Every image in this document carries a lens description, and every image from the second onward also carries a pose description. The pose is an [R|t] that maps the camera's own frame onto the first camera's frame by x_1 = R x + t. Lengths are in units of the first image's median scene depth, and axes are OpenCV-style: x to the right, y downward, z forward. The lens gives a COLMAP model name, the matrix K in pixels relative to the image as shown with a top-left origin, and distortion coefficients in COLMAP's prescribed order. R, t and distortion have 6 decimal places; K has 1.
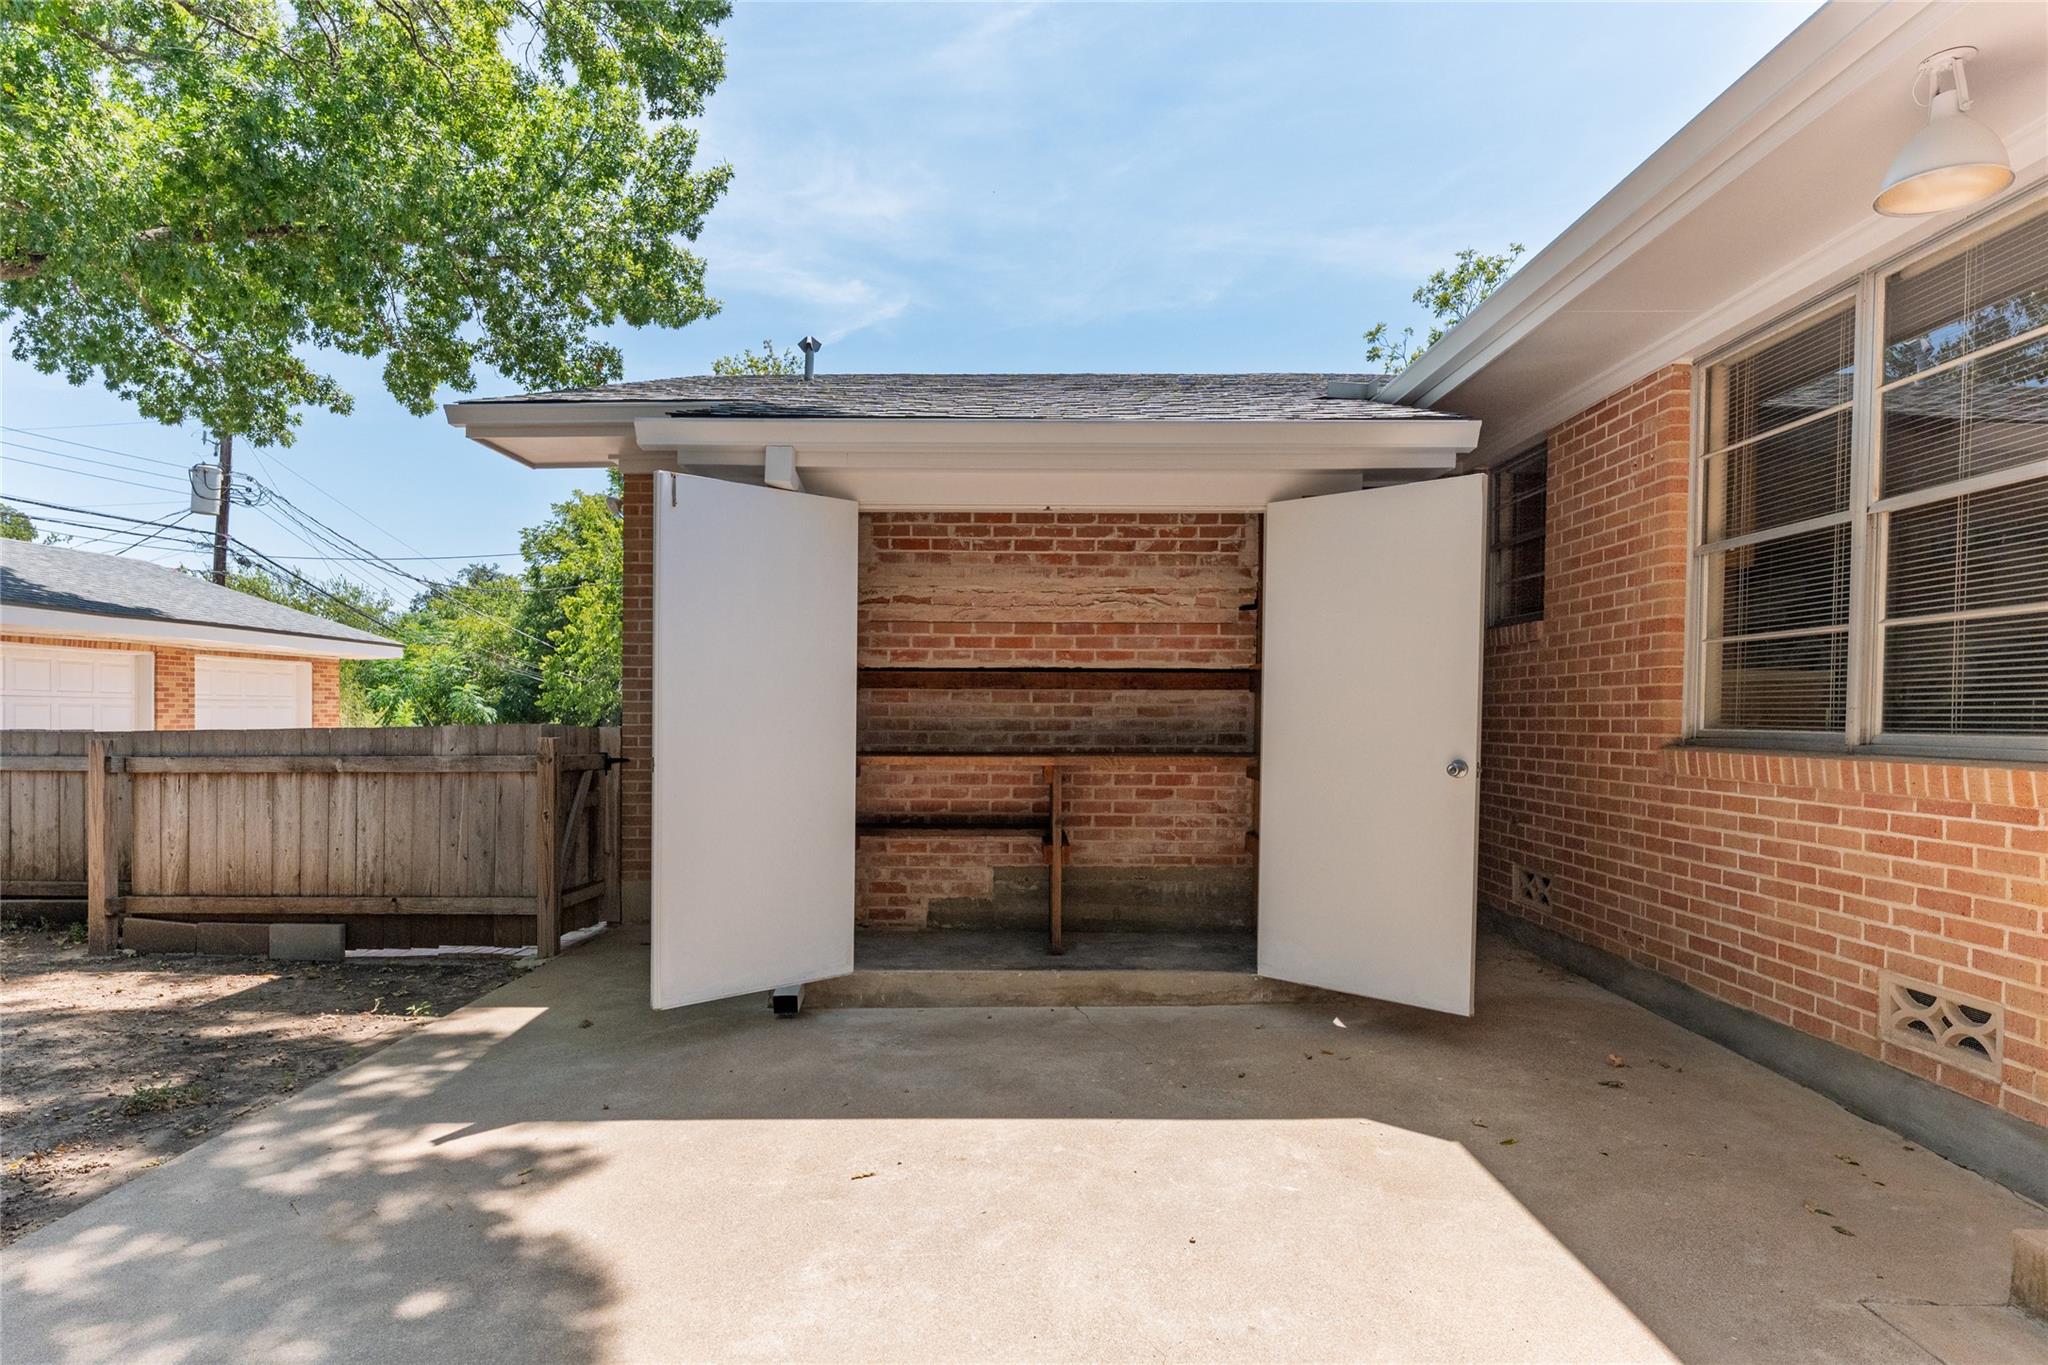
lens RADIAL K [[1138.0, 0, 1024.0], [0, 1138.0, 682.5], [0, 0, 1]] dist [-0.013641, 0.000779]
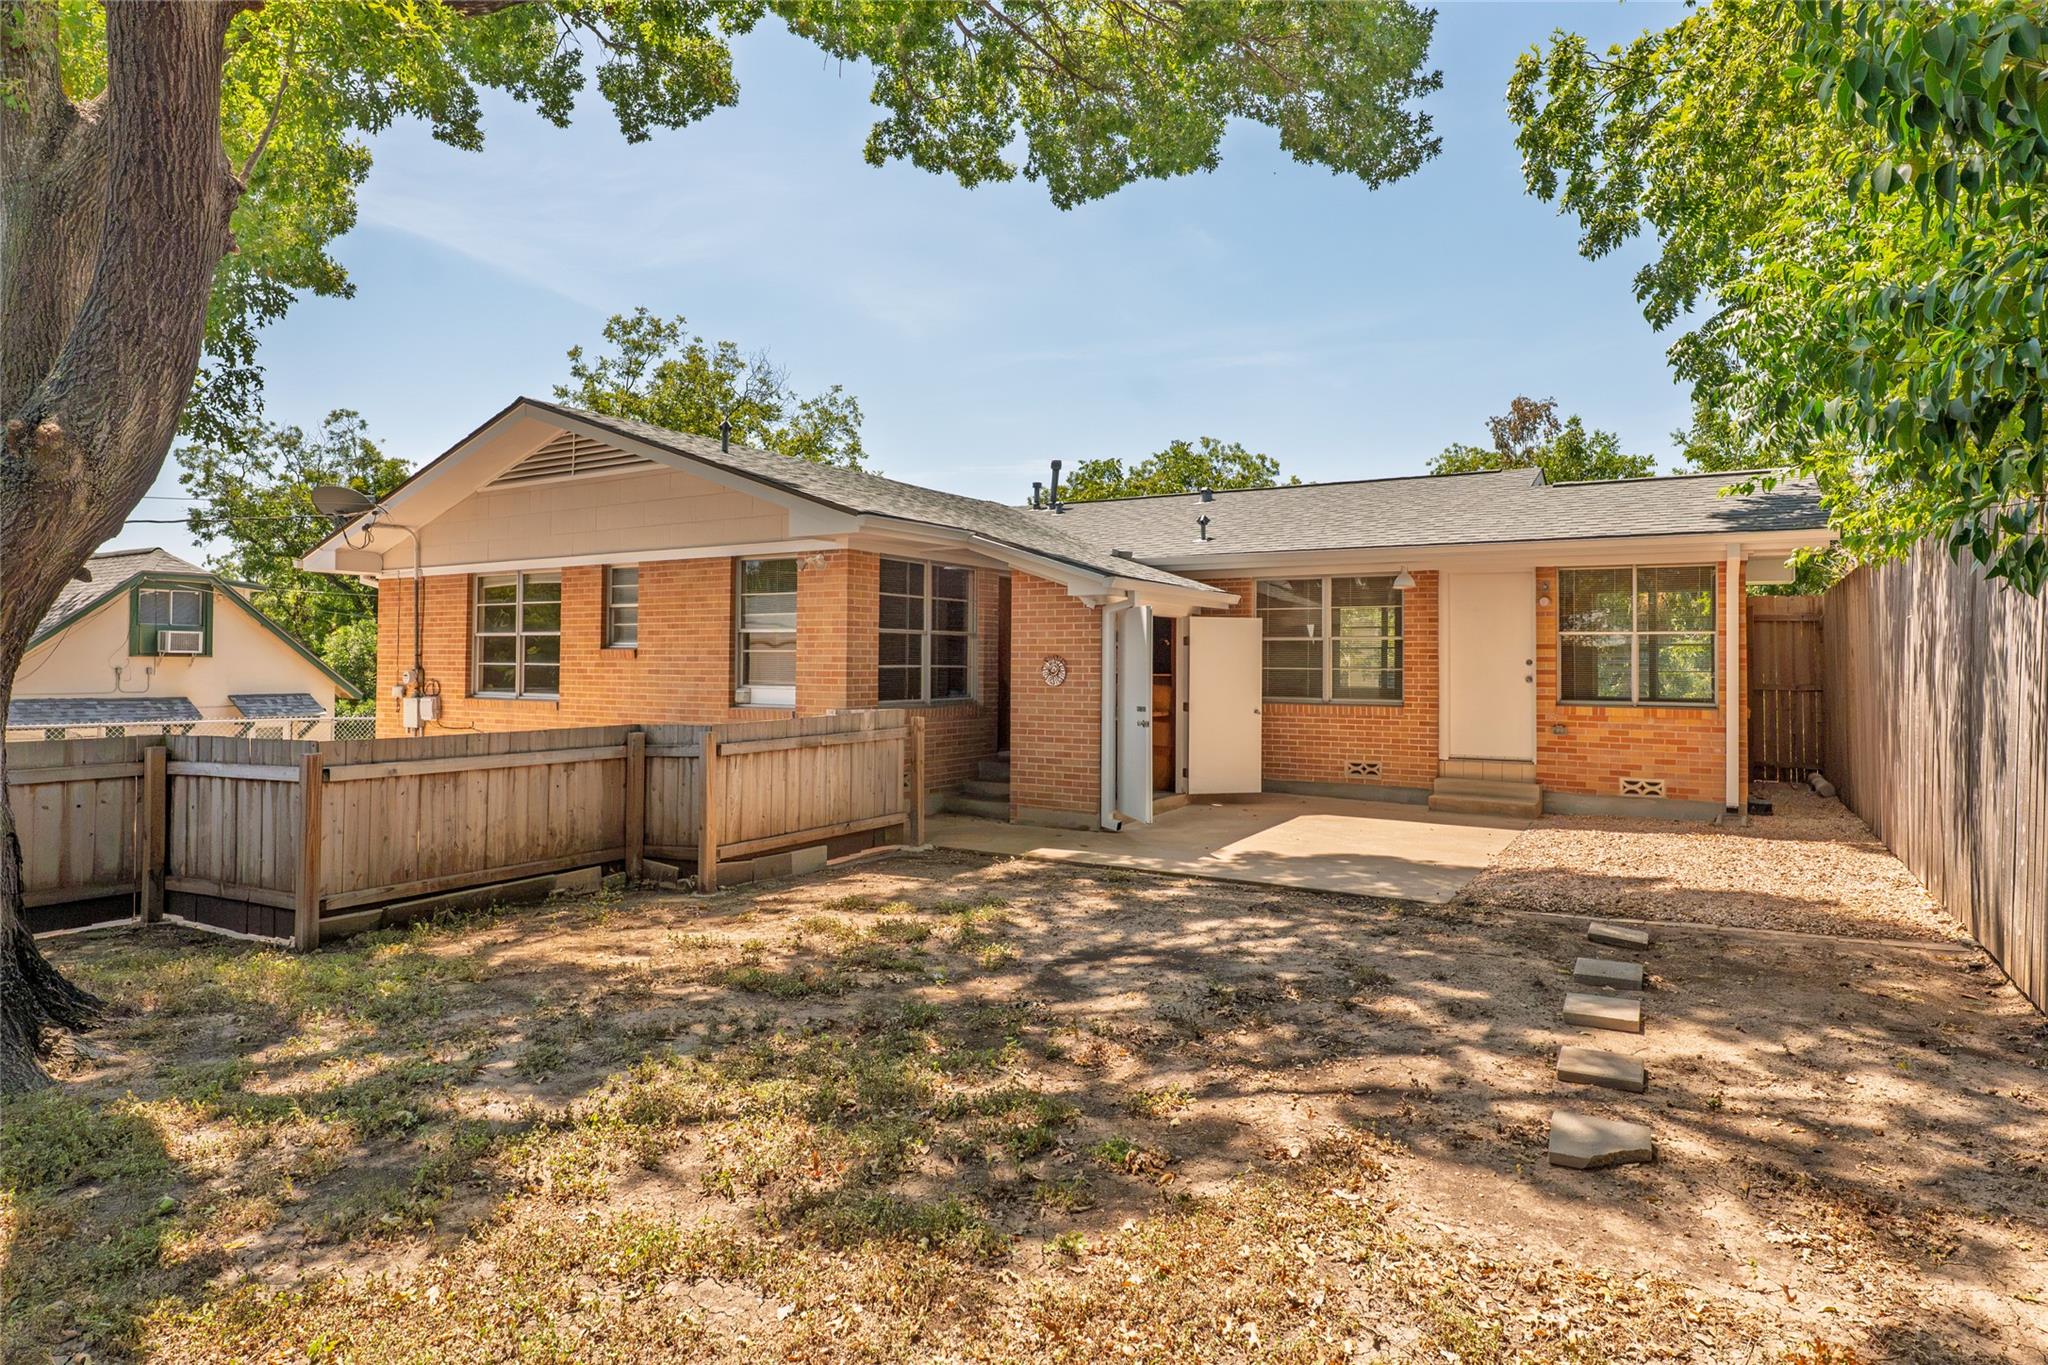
lens RADIAL K [[1146.9, 0, 1025.8], [0, 1146.9, 624.1], [0, 0, 1]] dist [0.003538, 0.000470]
pose [[0.495332, 0.028703, 0.868229, -1.810161], [-0.025492, 0.999504, -0.018499, -0.062037], [-0.868329, -0.012969, 0.495818, 0.002580]]
